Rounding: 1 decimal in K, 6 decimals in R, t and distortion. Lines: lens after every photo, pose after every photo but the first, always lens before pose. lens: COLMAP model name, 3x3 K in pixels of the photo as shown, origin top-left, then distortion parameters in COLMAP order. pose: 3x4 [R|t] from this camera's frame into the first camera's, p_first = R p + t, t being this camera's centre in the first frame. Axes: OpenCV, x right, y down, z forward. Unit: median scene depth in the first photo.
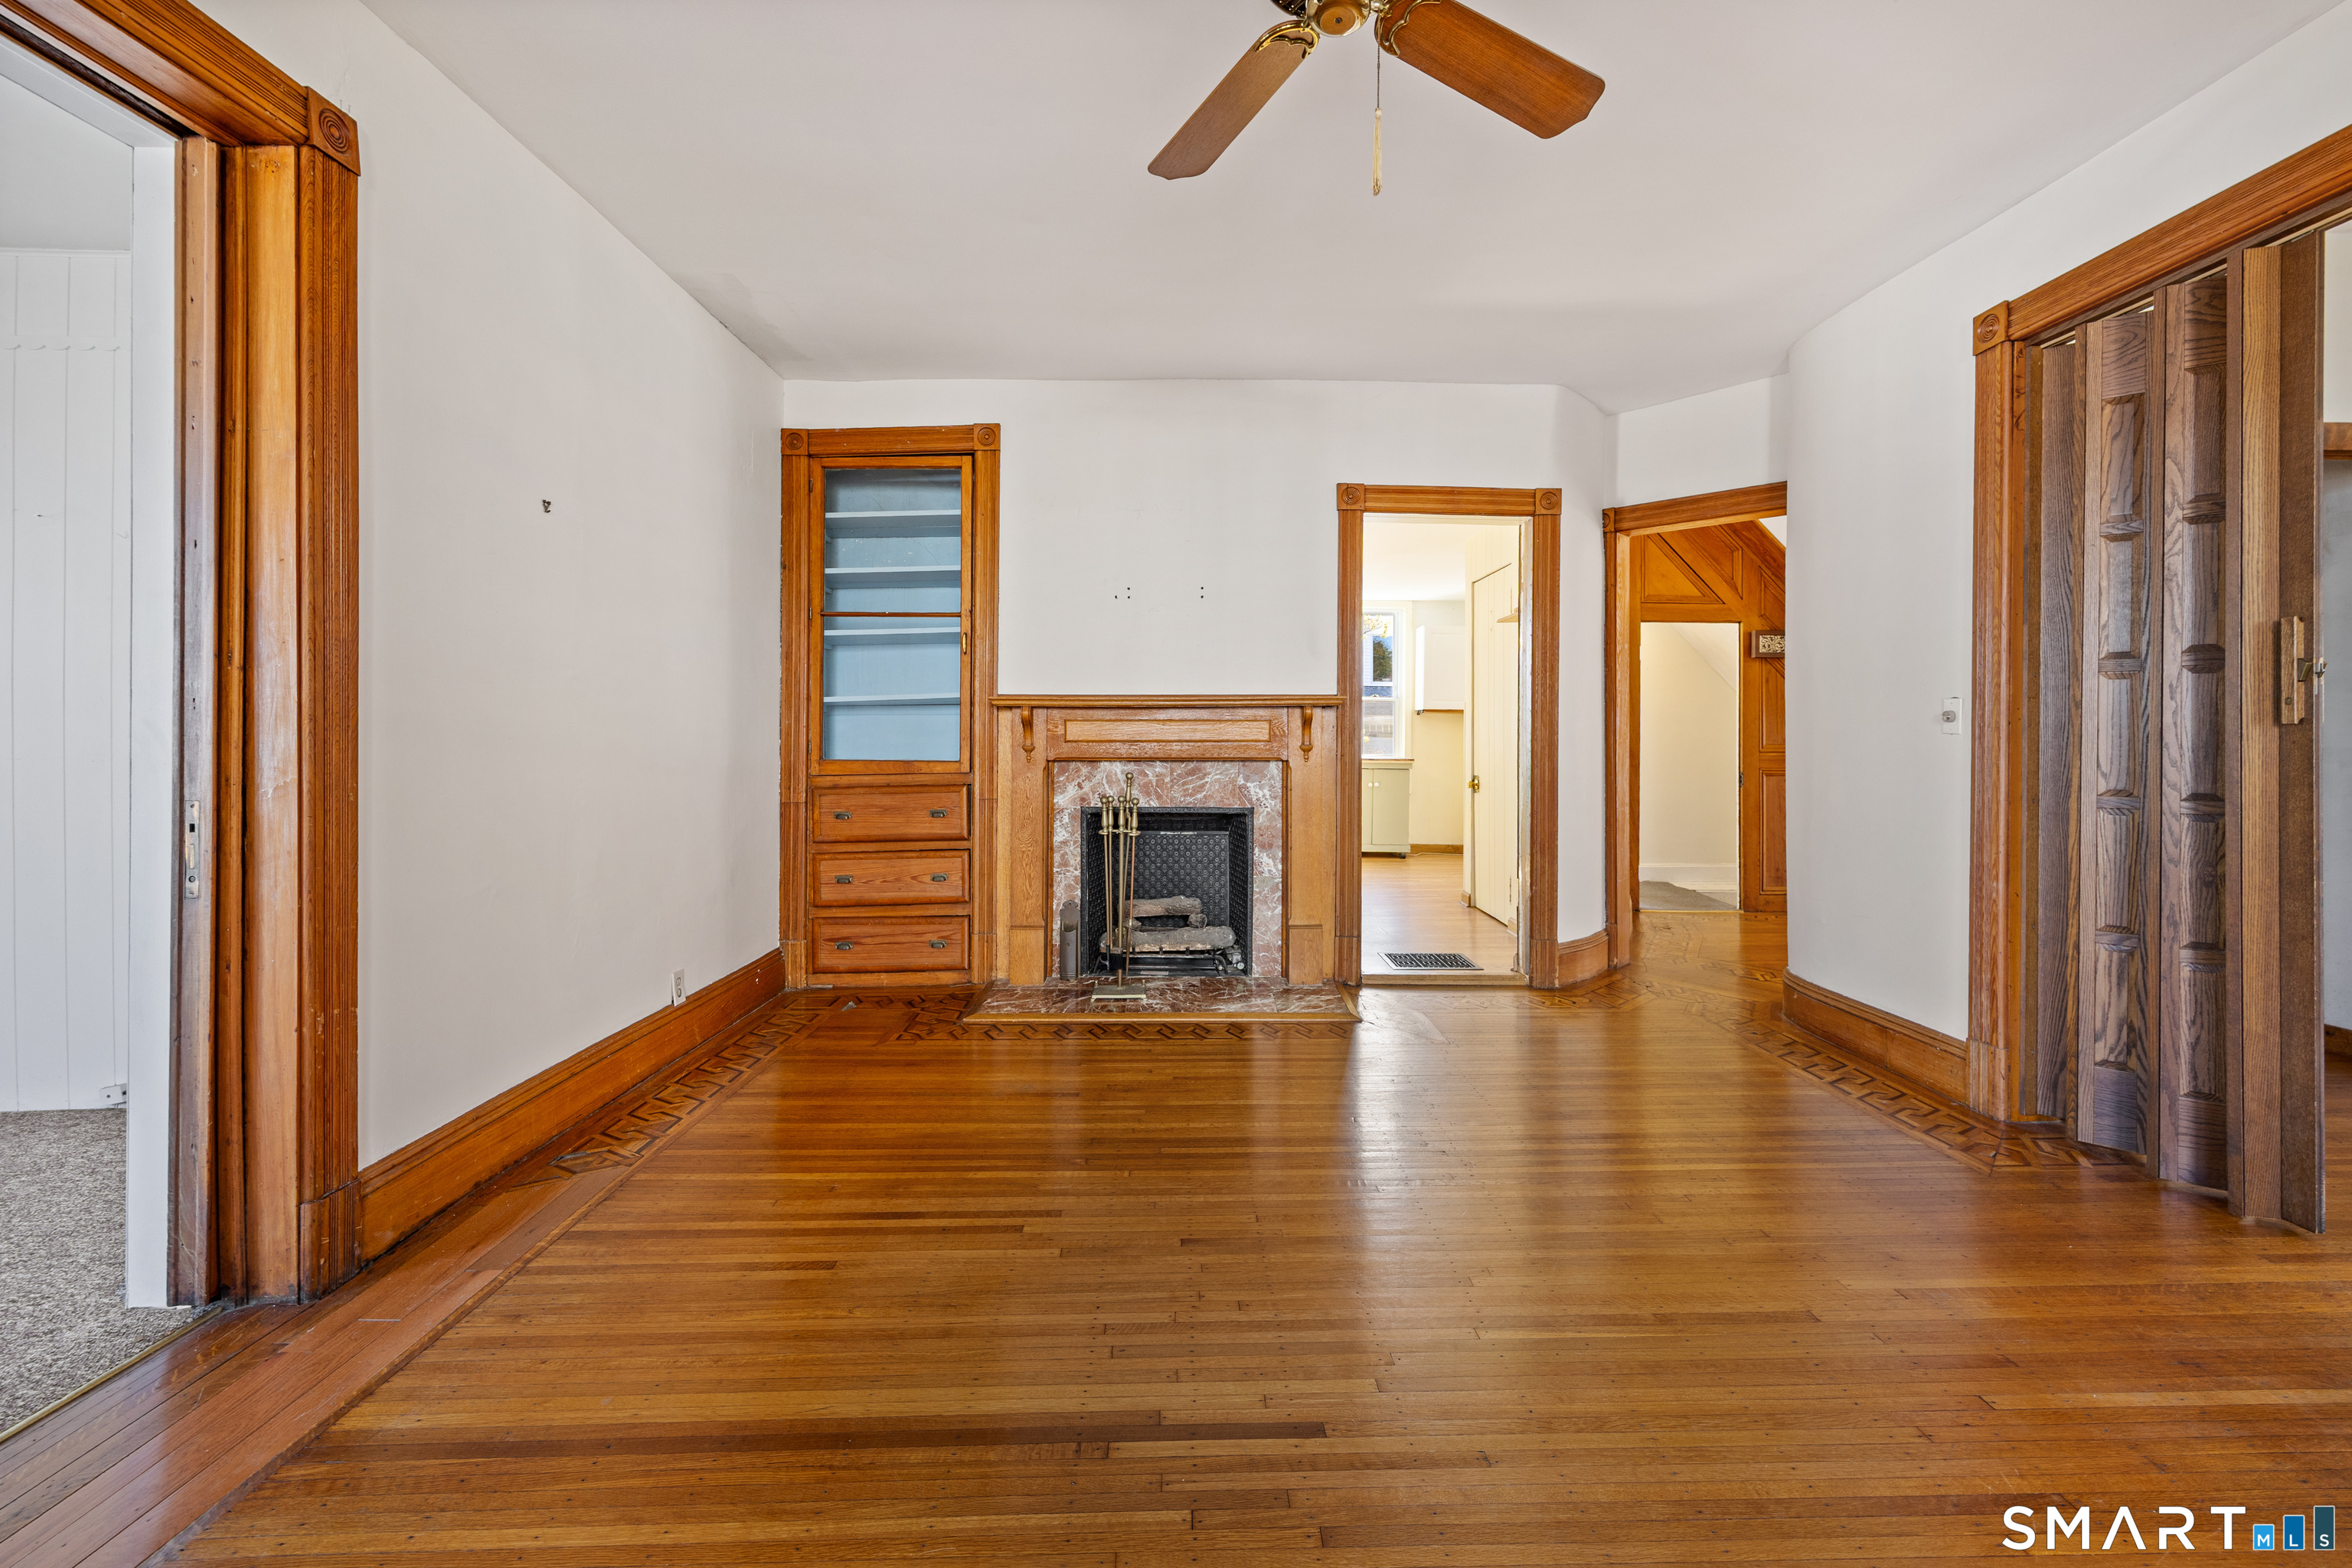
lens RADIAL K [[967.4, 0, 1185.0], [0, 967.4, 741.7], [0, 0, 1]] dist [0.008765, 0.000082]
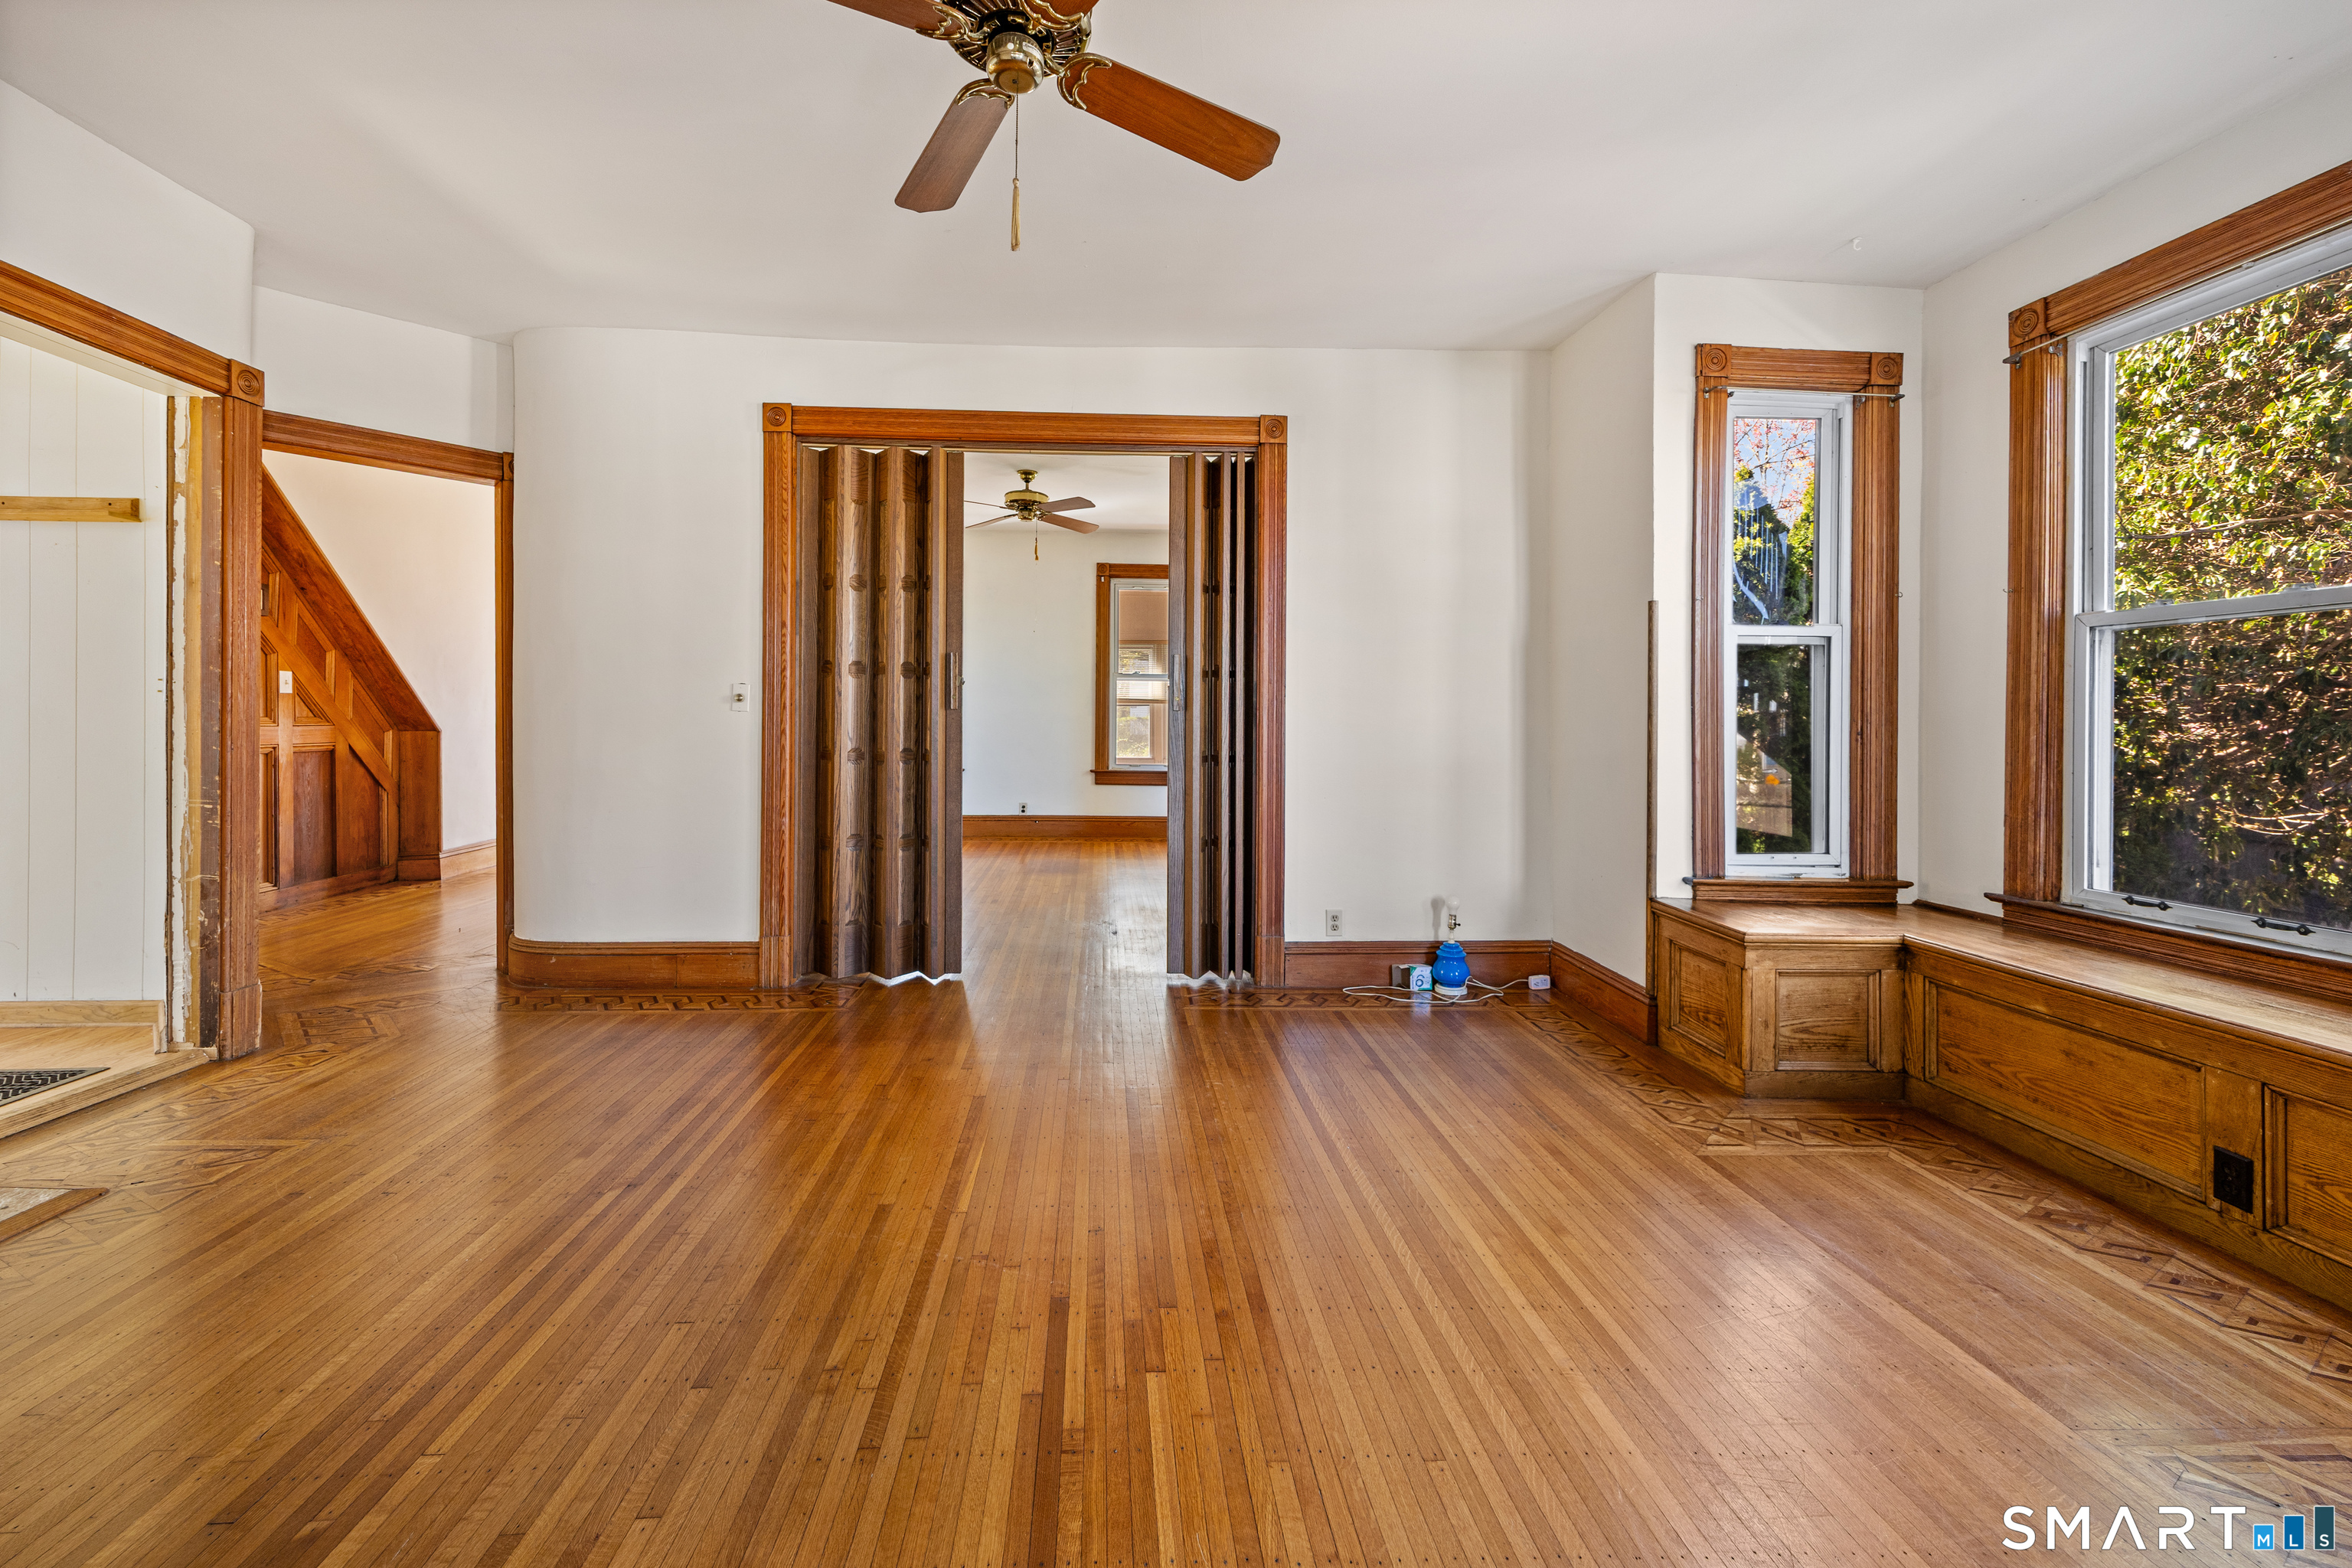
lens RADIAL K [[964.6, 0, 1173.9], [0, 964.6, 728.9], [0, 0, 1]] dist [0.000261, -0.000071]
pose [[-0.051120, -0.008464, 0.998657, -0.575359], [-0.003921, 0.999958, 0.008274, 0.002790], [-0.998685, -0.003493, -0.051151, 0.515430]]
